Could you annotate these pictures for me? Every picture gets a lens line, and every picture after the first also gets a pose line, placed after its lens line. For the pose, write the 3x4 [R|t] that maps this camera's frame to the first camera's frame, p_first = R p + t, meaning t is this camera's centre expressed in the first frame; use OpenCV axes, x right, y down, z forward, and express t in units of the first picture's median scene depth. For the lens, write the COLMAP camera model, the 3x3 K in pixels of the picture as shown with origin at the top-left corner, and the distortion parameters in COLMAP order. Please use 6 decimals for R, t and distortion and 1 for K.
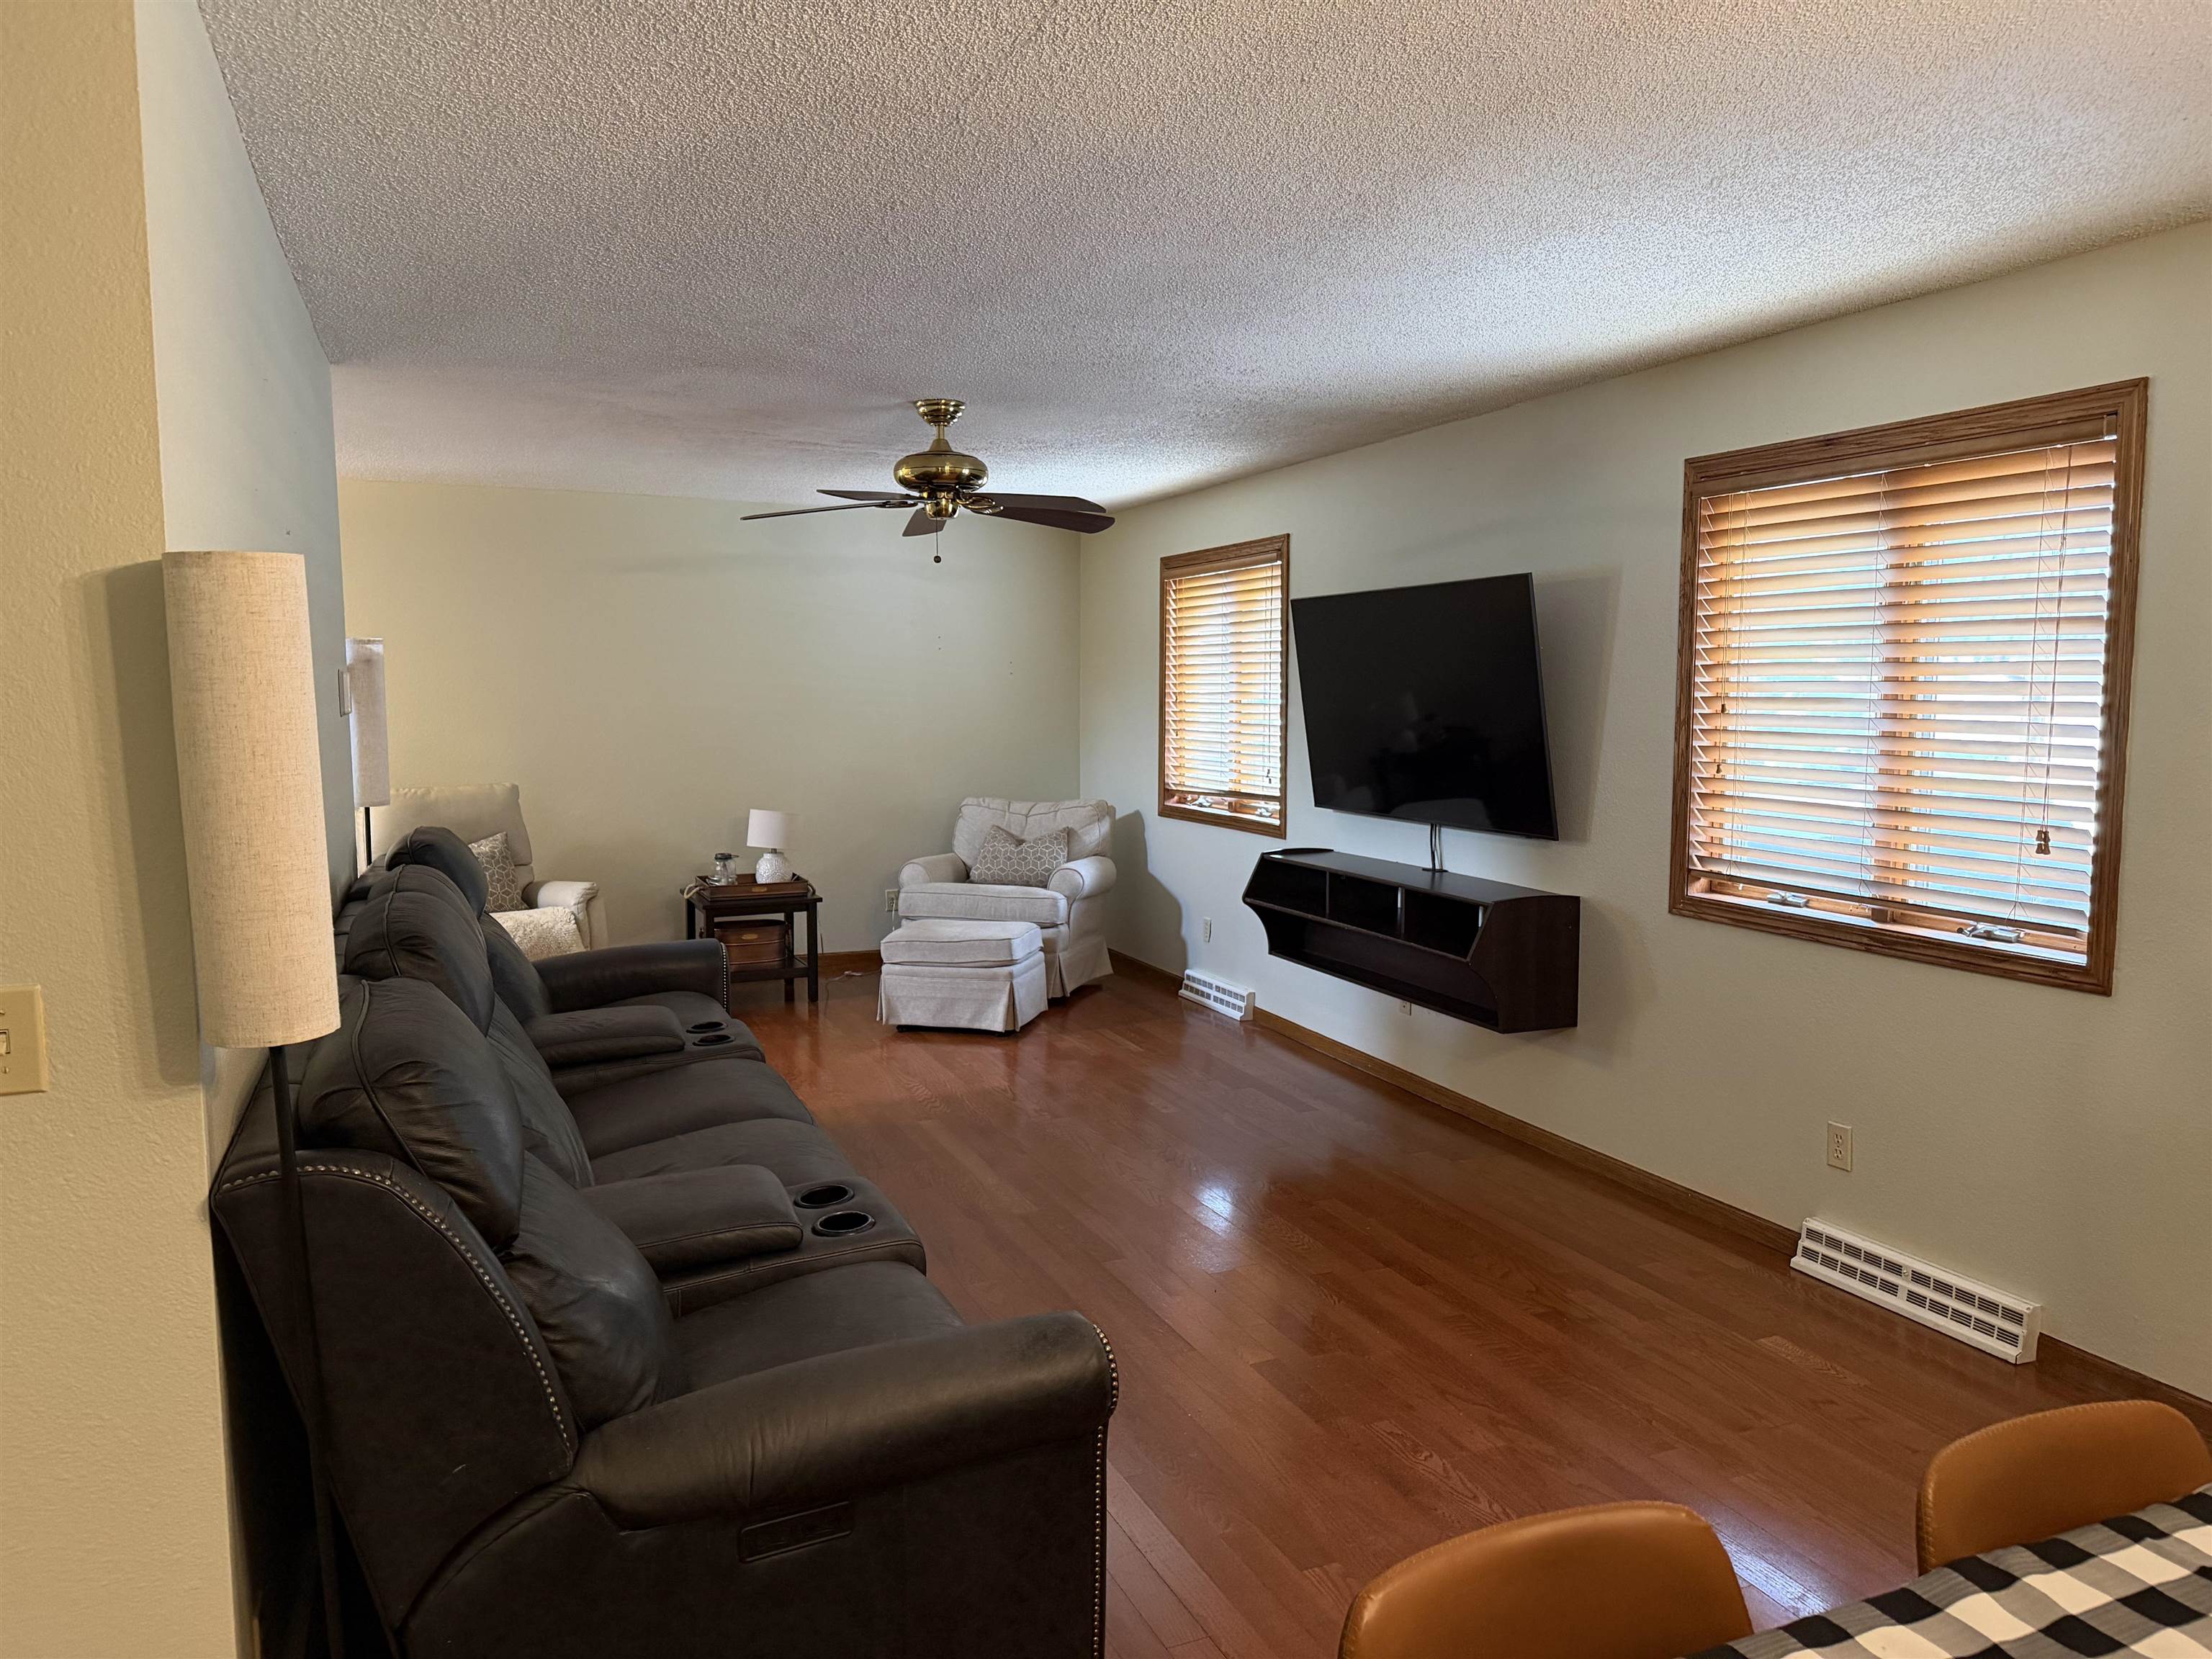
lens RADIAL K [[1520.4, 0, 1107.1], [0, 1520.4, 832.7], [0, 0, 1]] dist [0.000690, -0.004420]
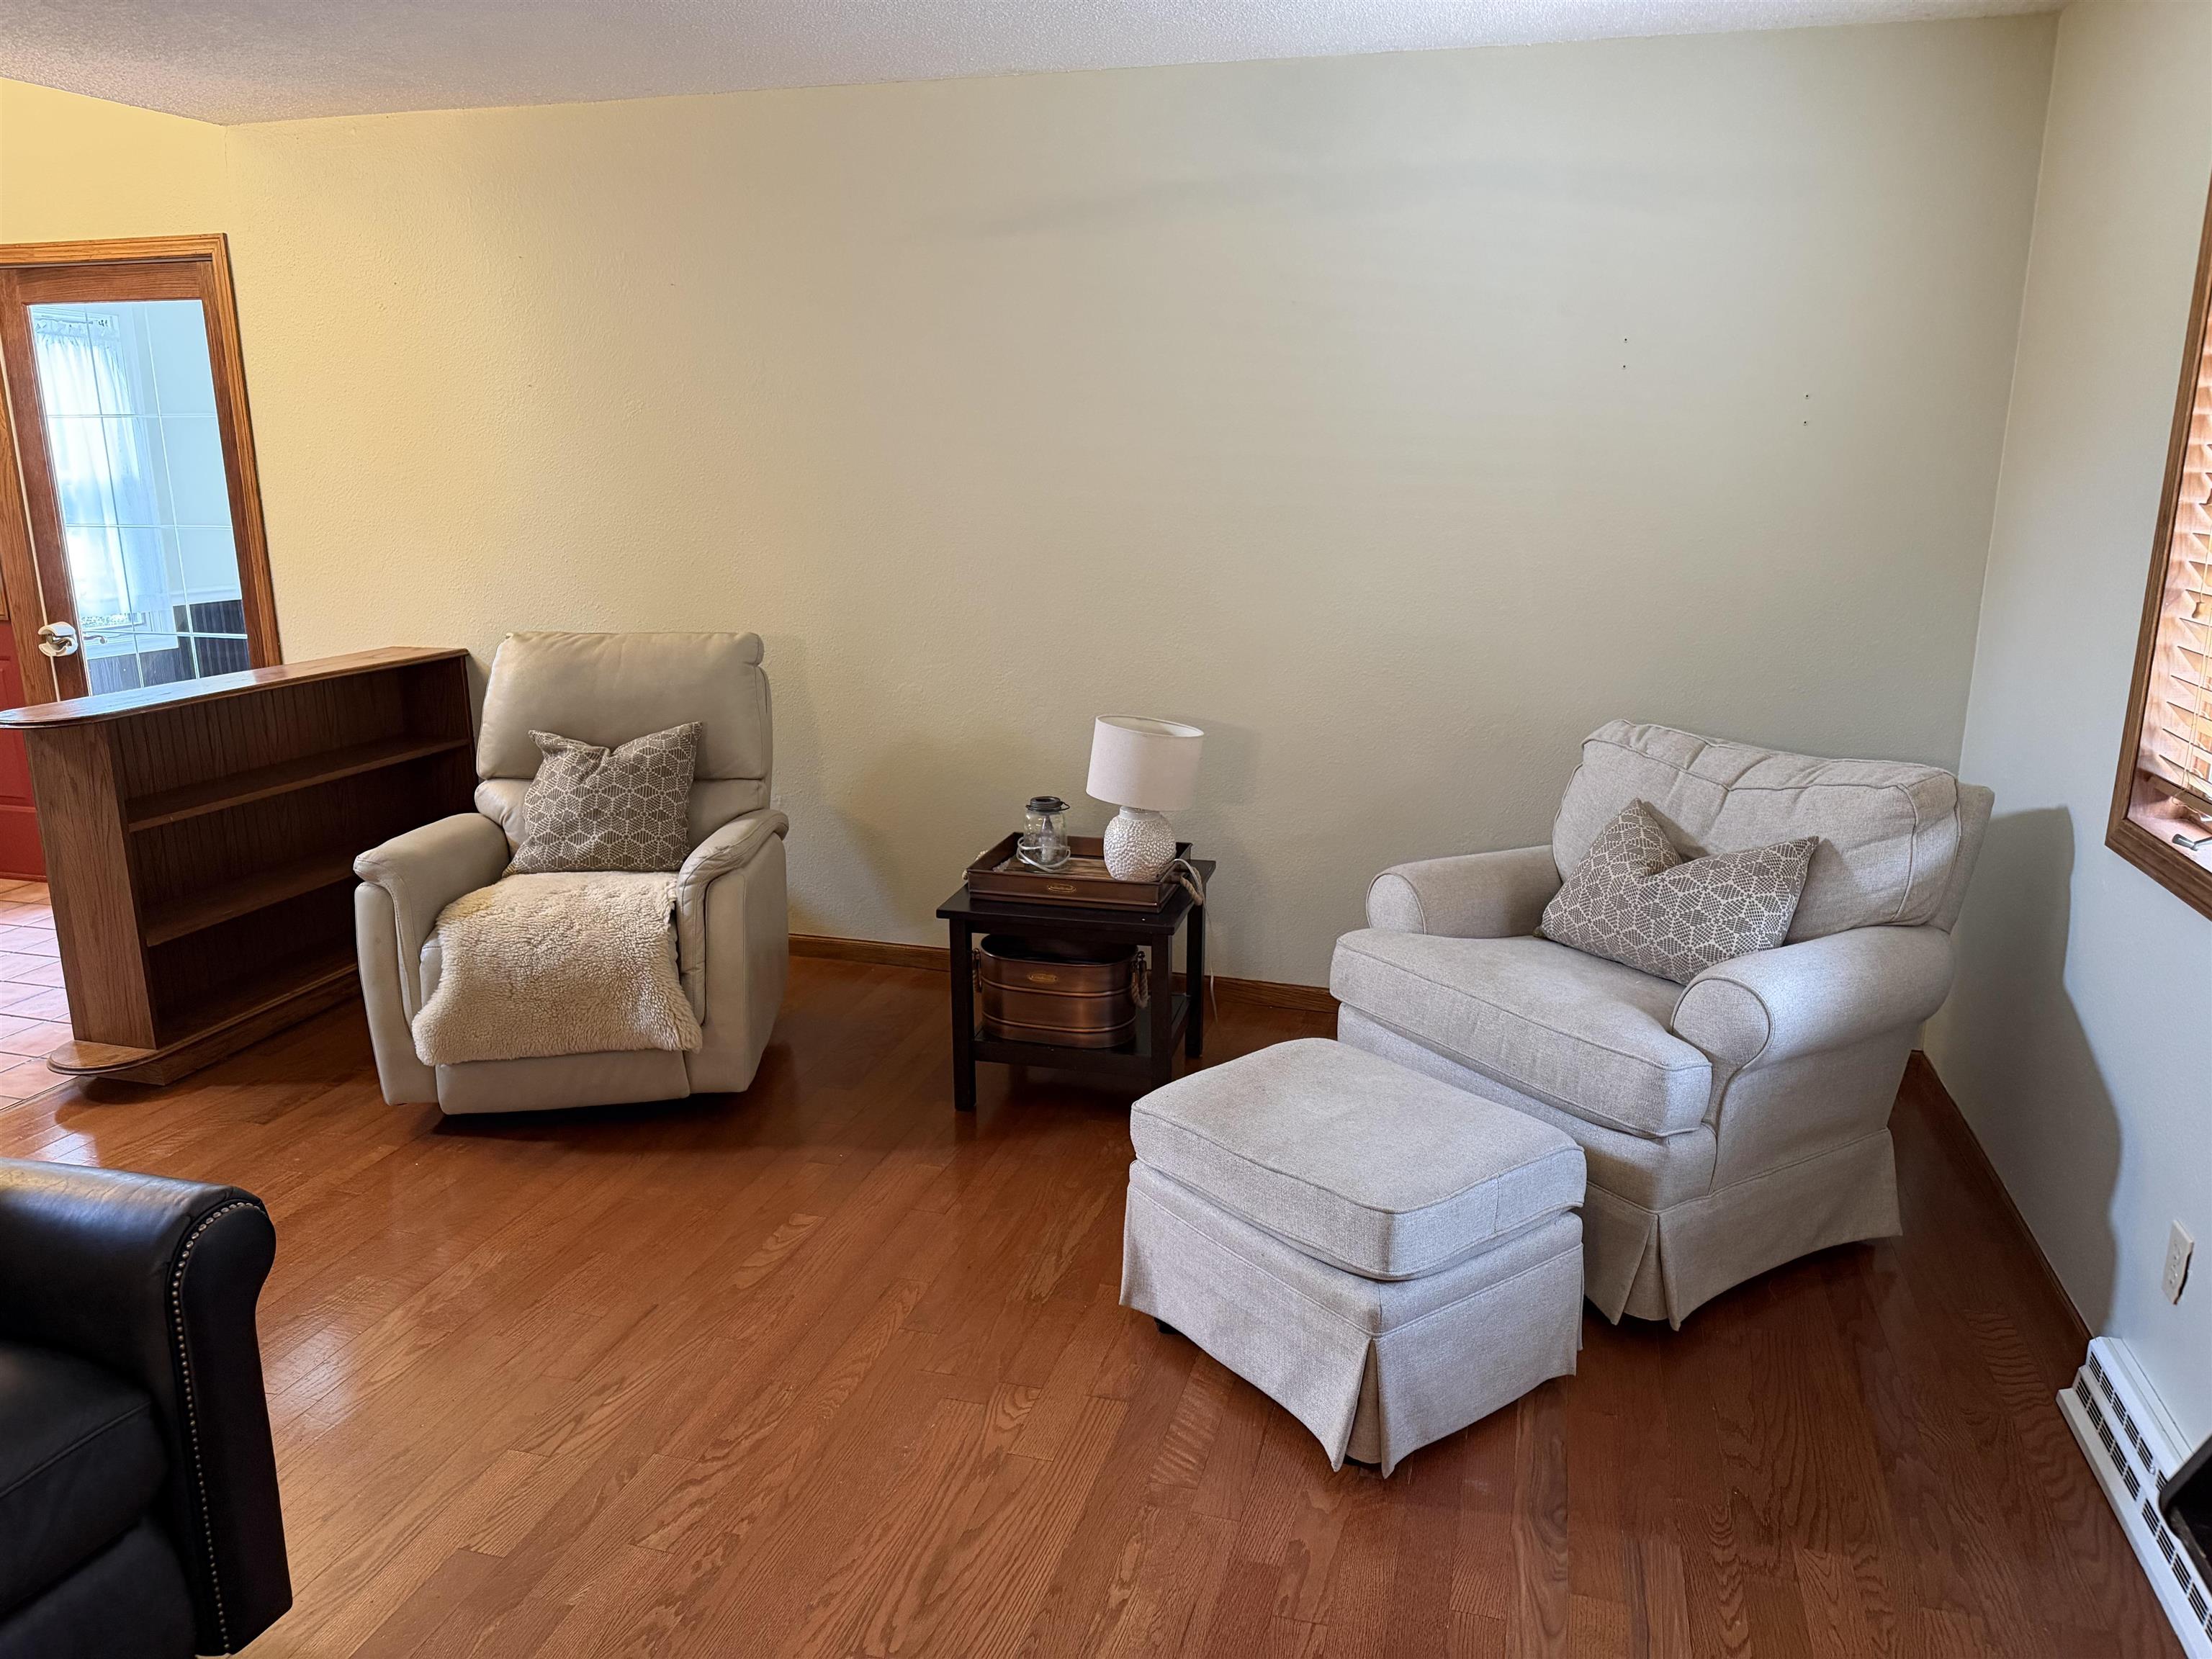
lens RADIAL K [[1520.4, 0, 1097.9], [0, 1520.4, 813.4], [0, 0, 1]] dist [0.000690, -0.004420]
pose [[0.762521, 0.144398, -0.630644, 0.079114], [-0.057206, 0.986005, 0.156597, -0.061235], [0.644430, -0.083332, 0.760109, 0.626672]]
